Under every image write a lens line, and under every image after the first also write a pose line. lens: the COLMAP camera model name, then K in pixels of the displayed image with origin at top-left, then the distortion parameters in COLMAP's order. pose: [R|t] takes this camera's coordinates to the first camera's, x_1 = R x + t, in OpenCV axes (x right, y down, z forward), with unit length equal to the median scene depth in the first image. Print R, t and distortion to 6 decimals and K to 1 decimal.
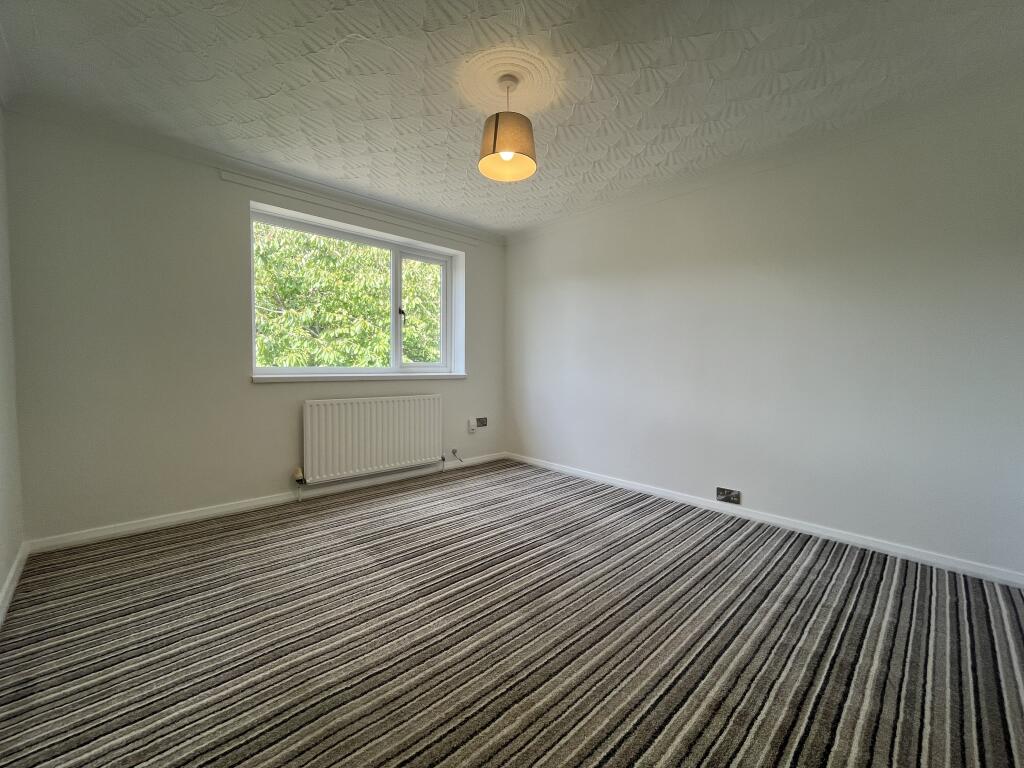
lens RADIAL K [[415.3, 0, 505.0], [0, 415.3, 383.9], [0, 0, 1]] dist [0.000545, -0.000126]
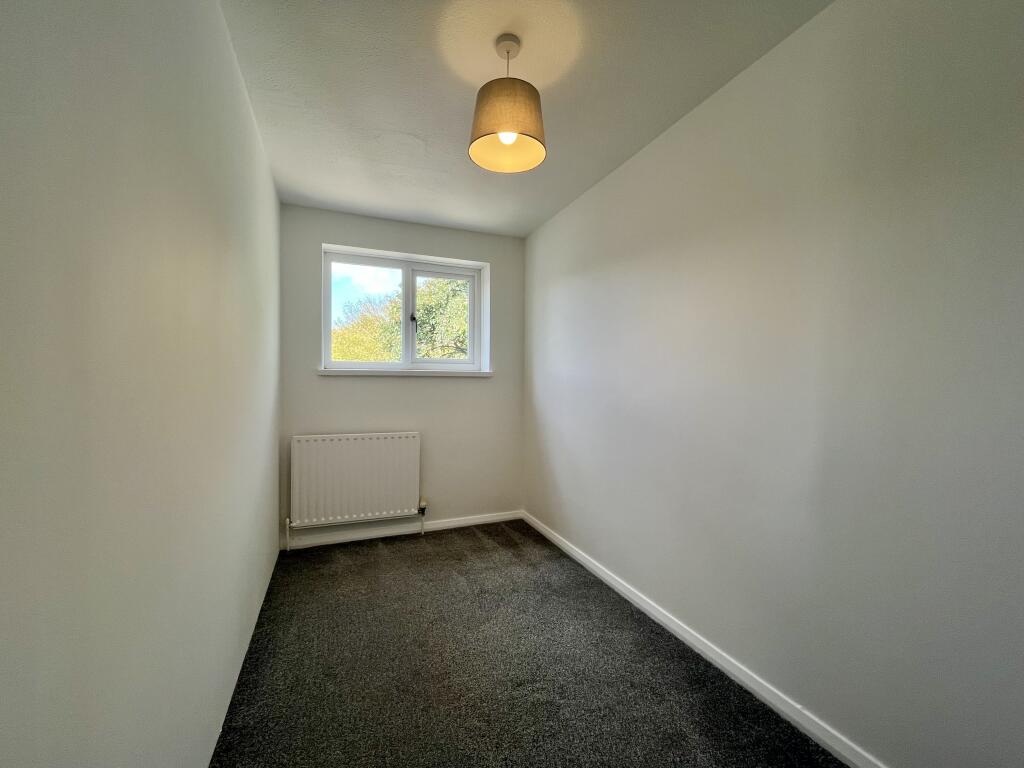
lens RADIAL K [[415.3, 0, 515.5], [0, 415.3, 386.9], [0, 0, 1]] dist [0.000545, -0.000126]
pose [[0.940150, -0.008300, -0.340660, 0.329405], [-0.006604, 0.999072, -0.042568, -0.036905], [0.340697, 0.042270, 0.939222, 0.314439]]
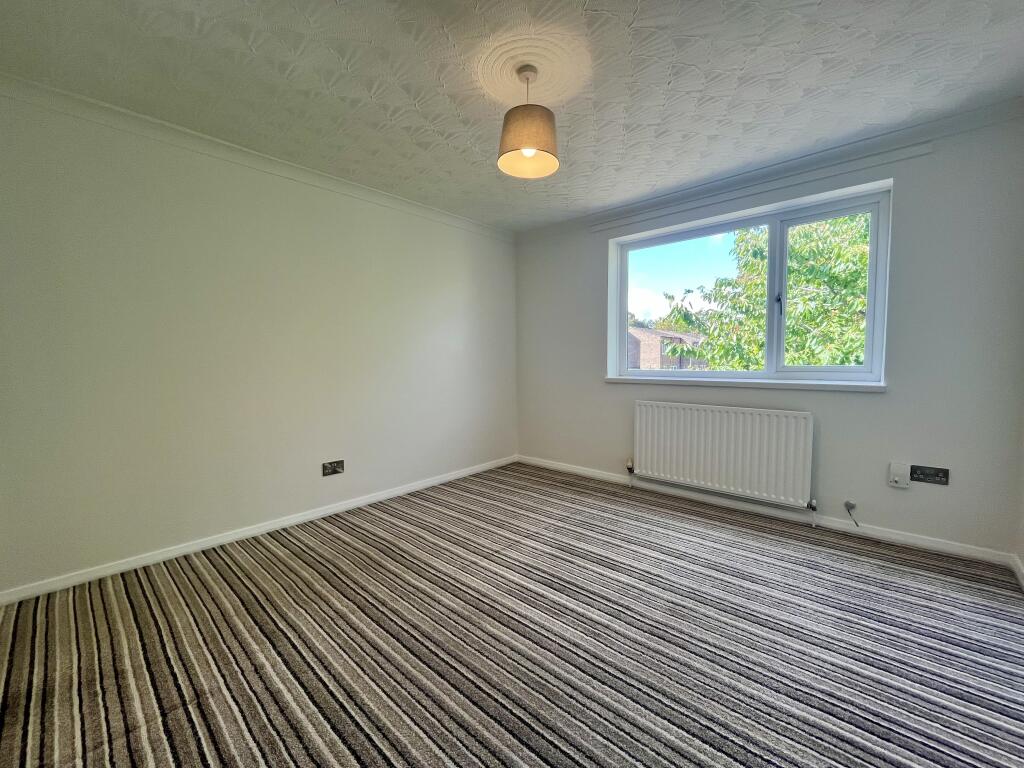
lens RADIAL K [[415.3, 0, 512.8], [0, 415.3, 379.6], [0, 0, 1]] dist [0.000545, -0.000126]
pose [[0.077234, 0.037259, -0.996317, 0.614798], [-0.039572, 0.998629, 0.034278, -0.040678], [0.996227, 0.036778, 0.078602, 0.576972]]
